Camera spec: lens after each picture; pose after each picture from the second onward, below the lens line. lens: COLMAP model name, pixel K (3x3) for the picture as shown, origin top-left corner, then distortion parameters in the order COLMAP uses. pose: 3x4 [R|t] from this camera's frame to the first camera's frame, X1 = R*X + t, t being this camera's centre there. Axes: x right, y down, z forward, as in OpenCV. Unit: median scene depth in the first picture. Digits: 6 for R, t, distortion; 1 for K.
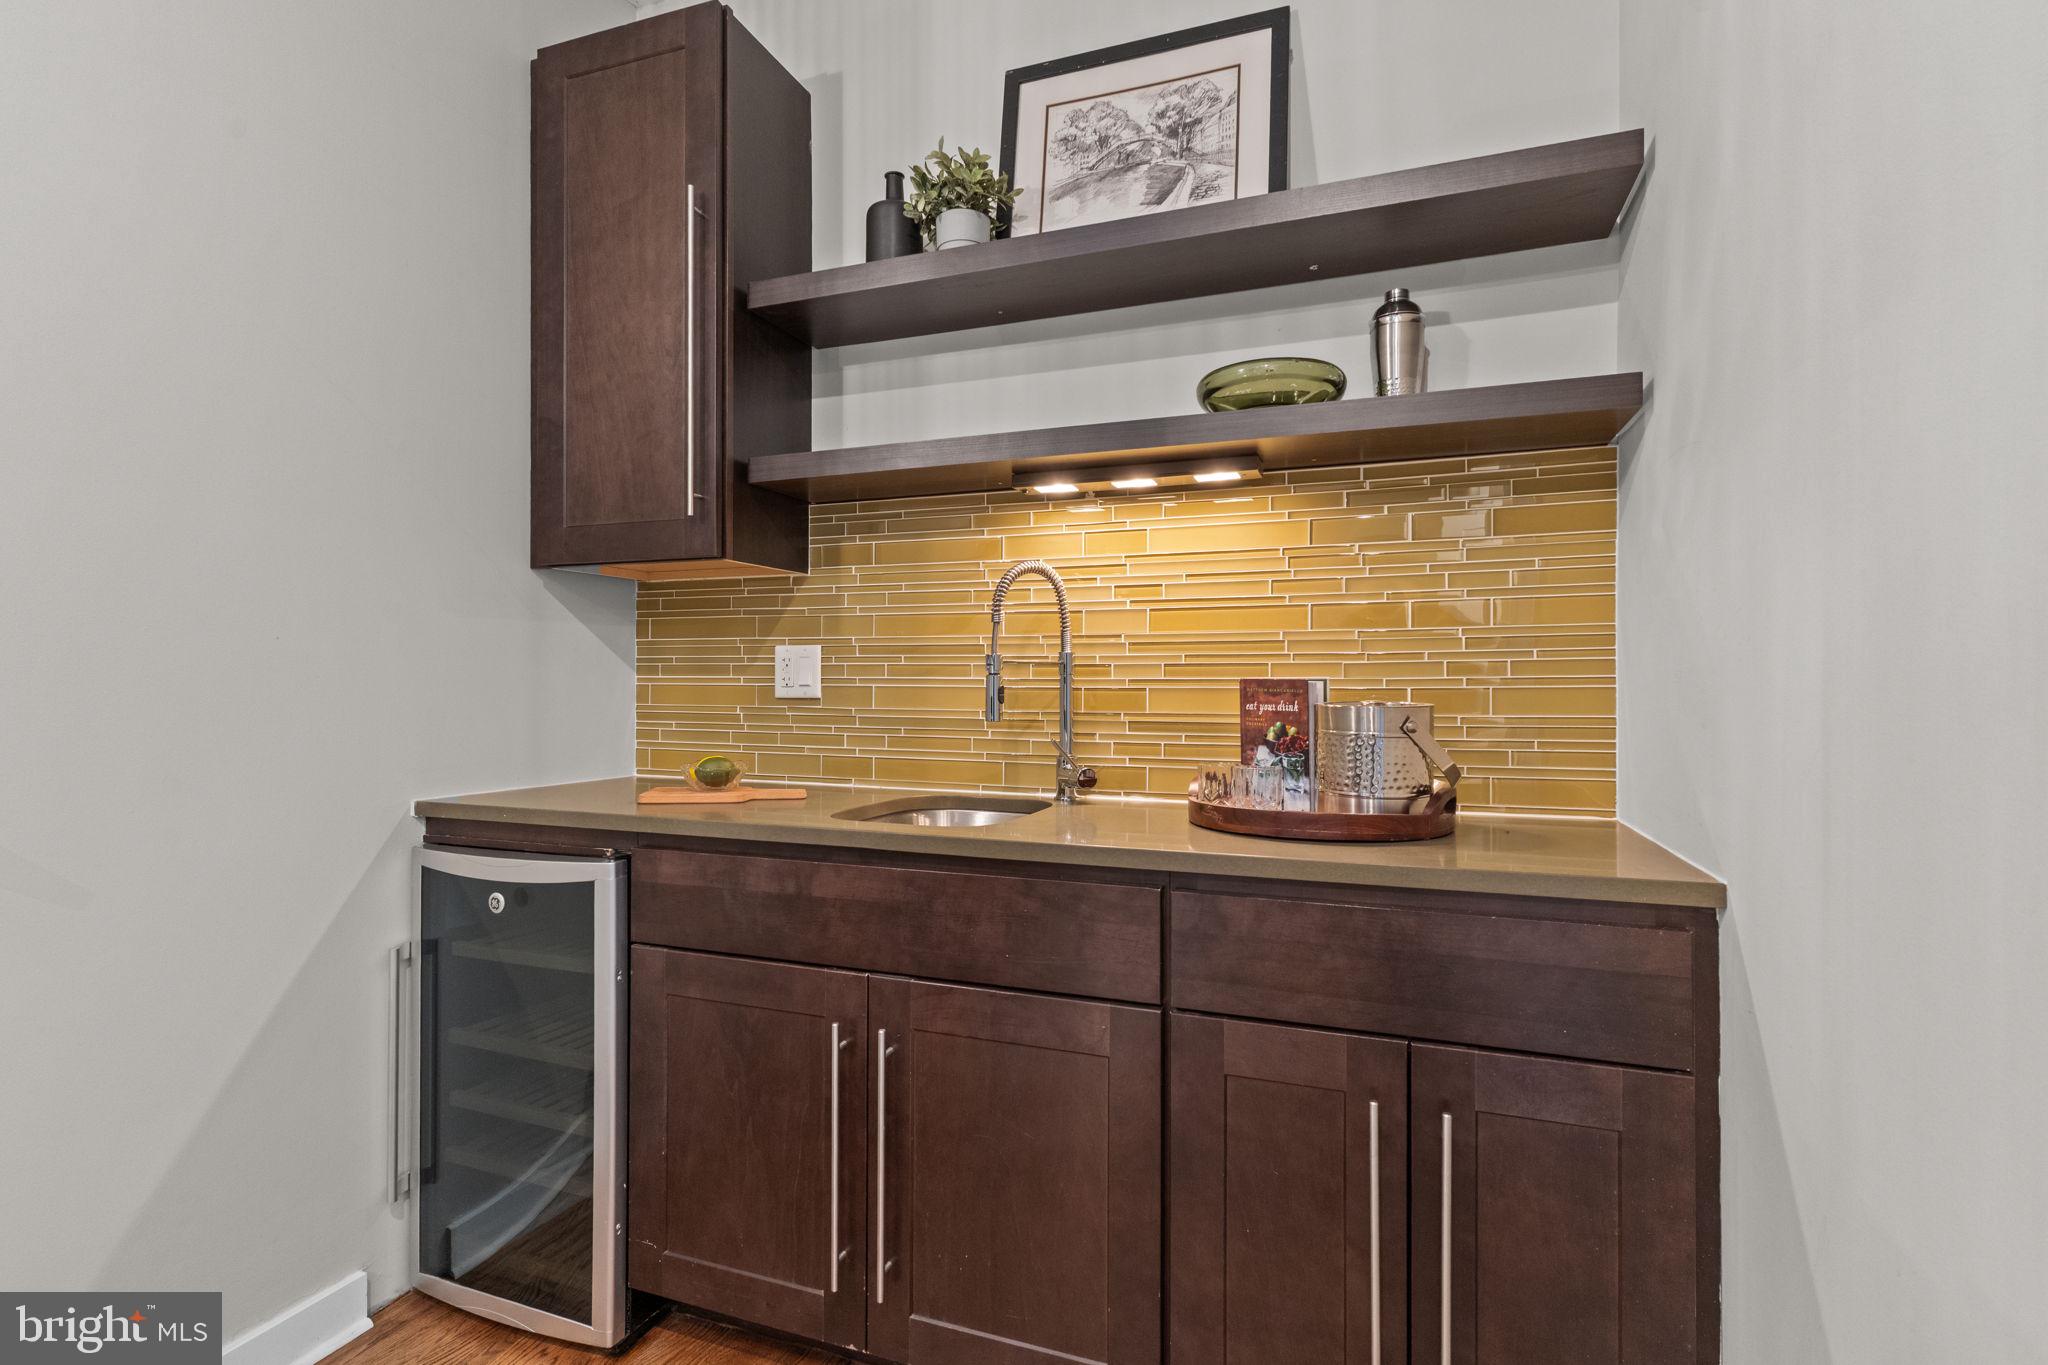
lens RADIAL K [[985.2, 0, 1022.9], [0, 985.2, 678.4], [0, 0, 1]] dist [-0.001658, -0.000439]
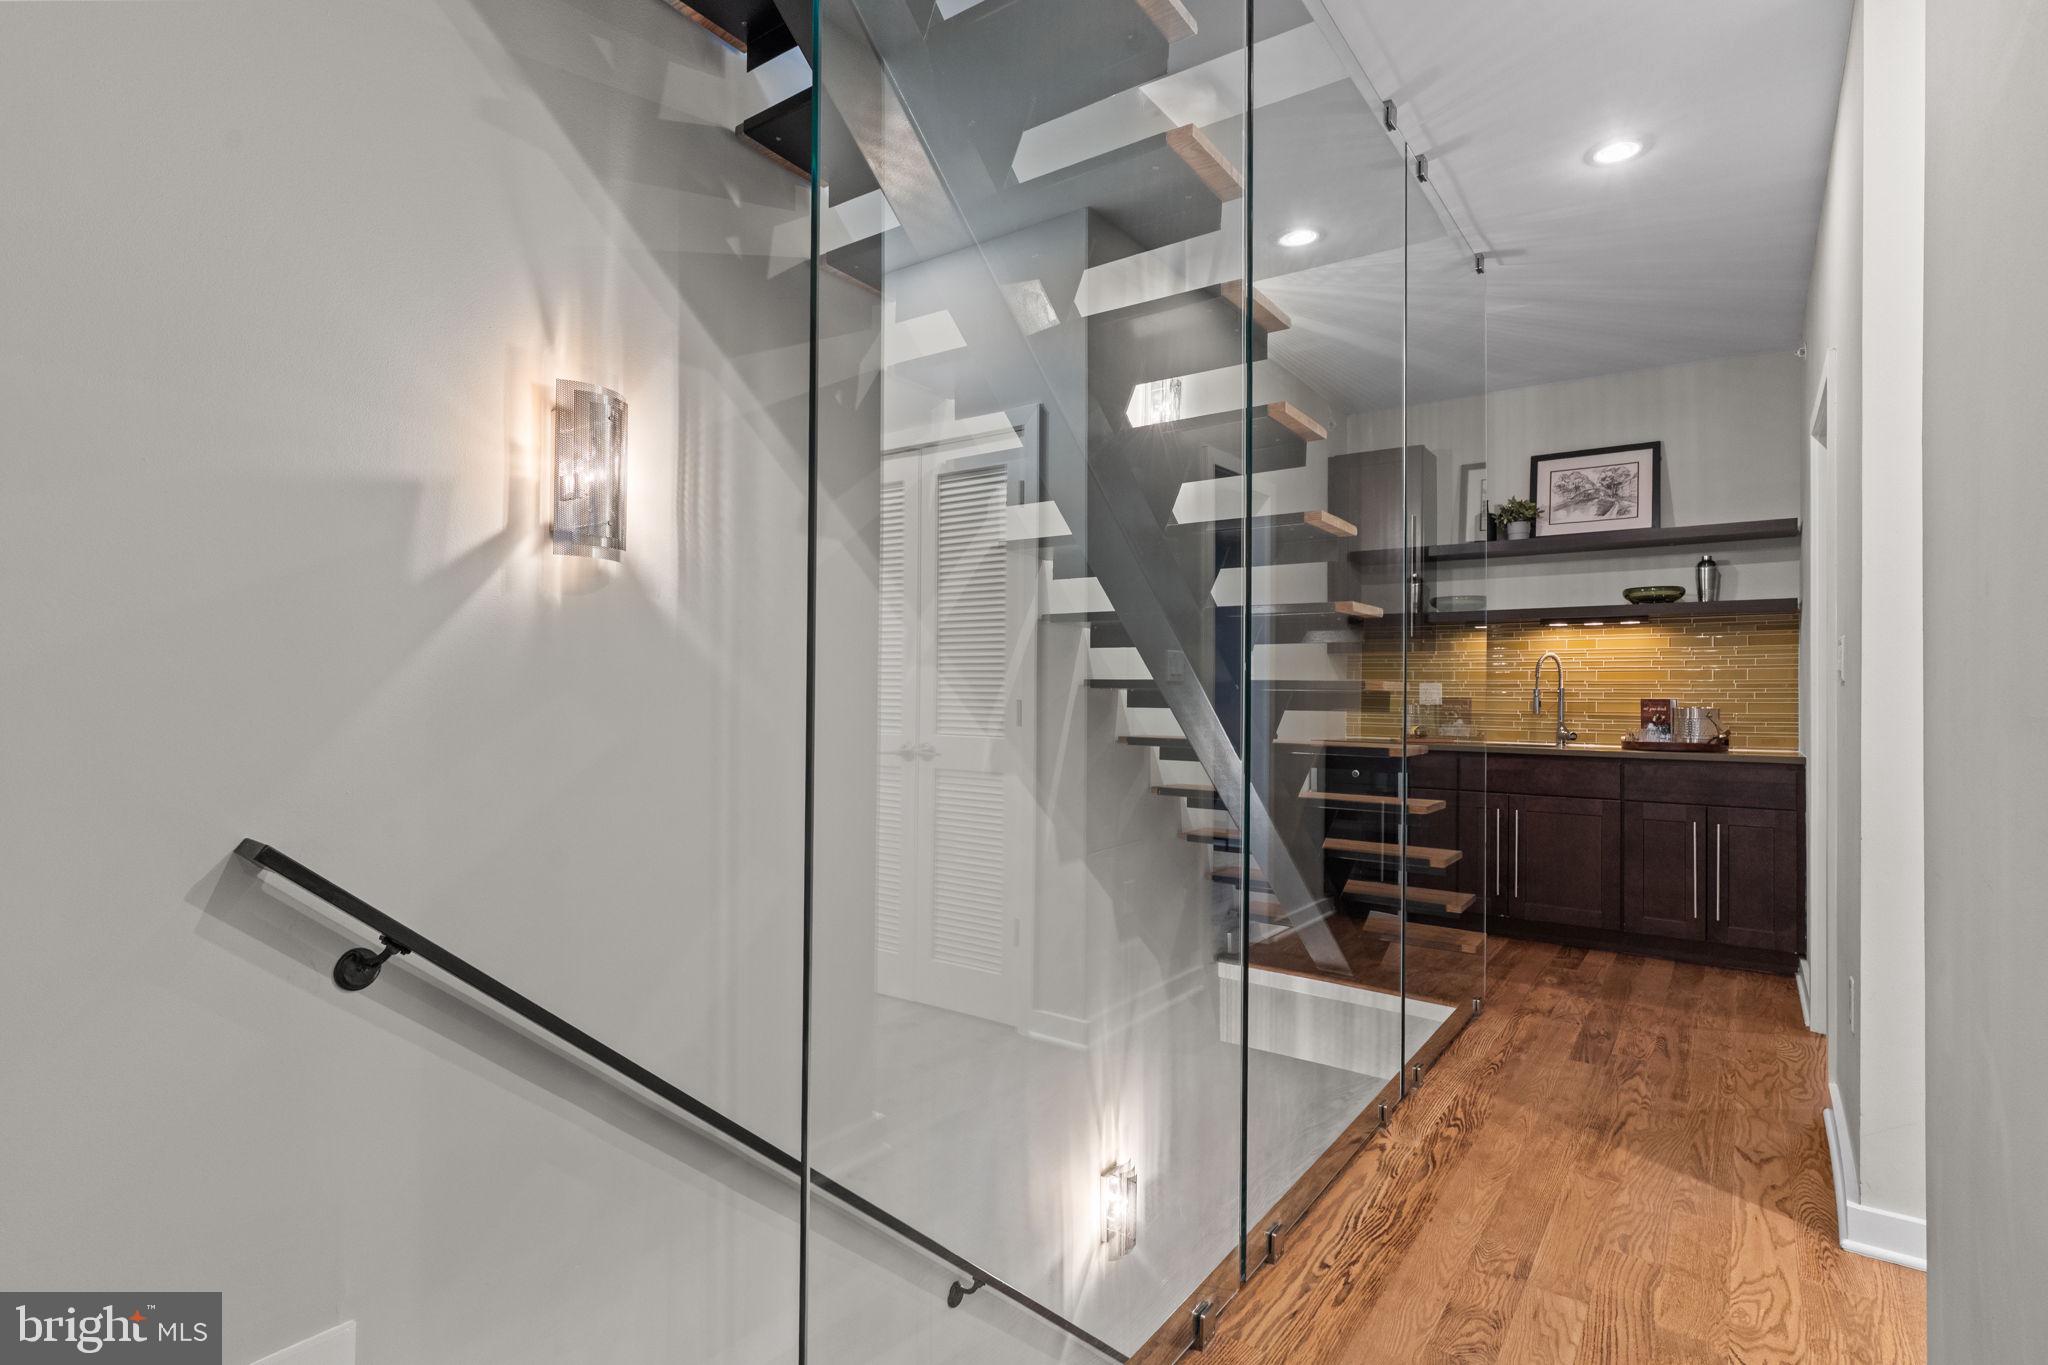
lens RADIAL K [[985.2, 0, 1026.6], [0, 985.2, 688.3], [0, 0, 1]] dist [-0.001658, -0.000439]
pose [[0.963609, 0.004878, -0.267269, -0.685456], [-0.007458, 0.999935, -0.008640, 0.007281], [0.267210, 0.010319, 0.963583, -2.067697]]
